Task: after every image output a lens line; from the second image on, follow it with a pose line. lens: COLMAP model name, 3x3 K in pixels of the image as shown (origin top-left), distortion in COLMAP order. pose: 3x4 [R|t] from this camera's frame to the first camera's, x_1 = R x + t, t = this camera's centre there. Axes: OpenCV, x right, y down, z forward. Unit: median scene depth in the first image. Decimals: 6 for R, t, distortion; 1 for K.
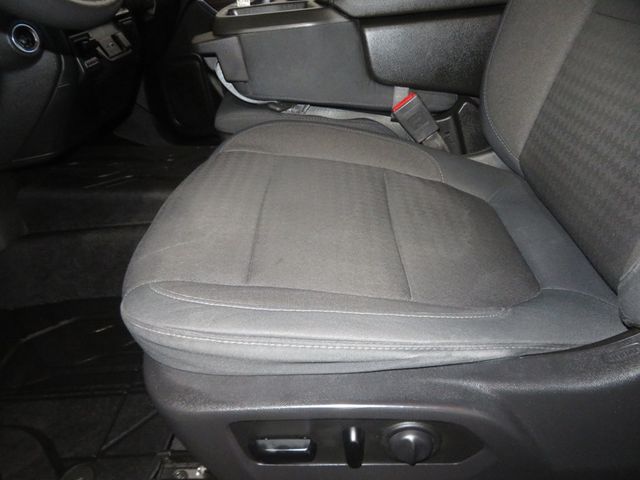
lens RADIAL K [[479.4, 0, 320.0], [0, 479.4, 240.0], [0, 0, 1]] dist [0.003016, -0.000123]
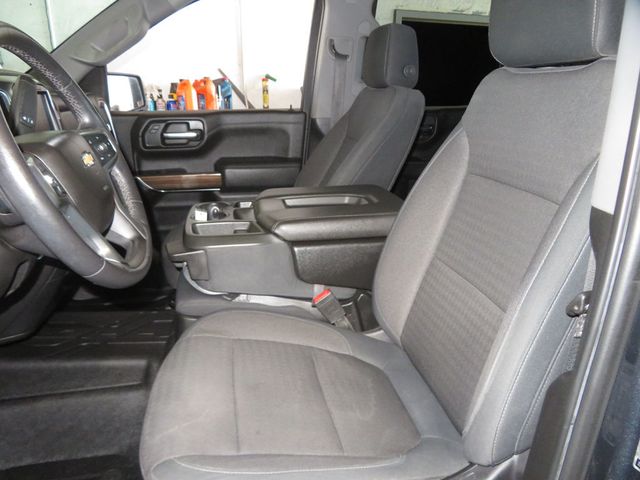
lens RADIAL K [[463.4, 0, 326.1], [0, 463.4, 238.3], [0, 0, 1]] dist [-0.001767, -0.002110]
pose [[0.969672, 0.027285, 0.242883, -0.152879], [0.036565, 0.966371, -0.254541, -0.103906], [-0.241660, 0.255702, 0.936065, -0.342726]]
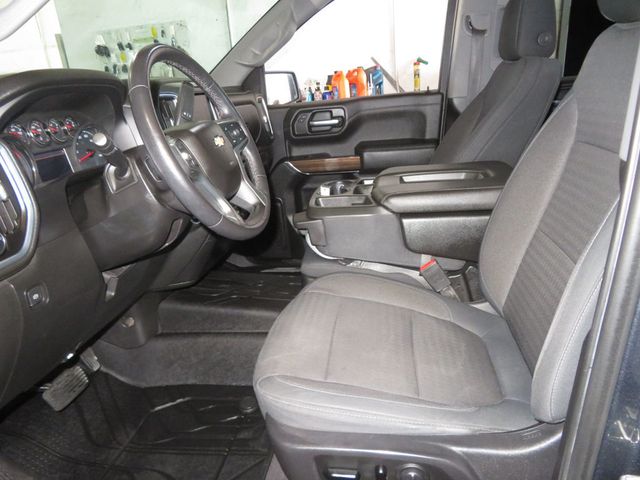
lens RADIAL K [[461.1, 0, 321.2], [0, 461.1, 236.8], [0, 0, 1]] dist [0.001235, 0.004647]
pose [[0.993054, 0.048088, -0.107383, -0.005678], [-0.071213, 0.972165, -0.223213, -0.026150], [0.093660, 0.229310, 0.968837, -0.471403]]
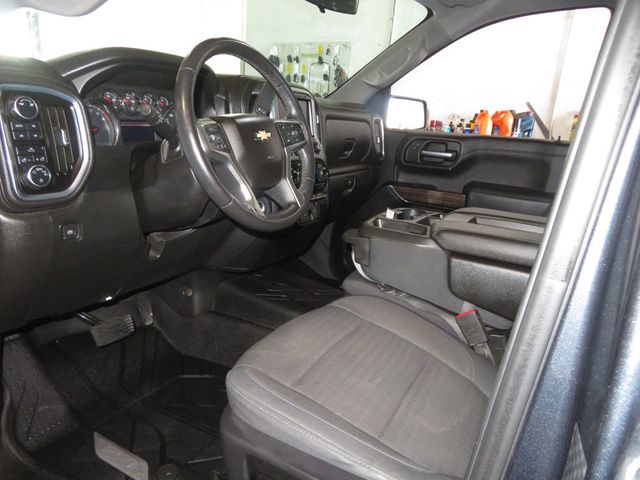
lens RADIAL K [[461.1, 0, 321.2], [0, 461.1, 236.8], [0, 0, 1]] dist [0.001235, 0.004647]
pose [[0.883447, 0.269192, -0.383480, 0.260348], [-0.368710, 0.904453, -0.214520, -0.050111], [0.289093, 0.330910, 0.898290, -0.394631]]
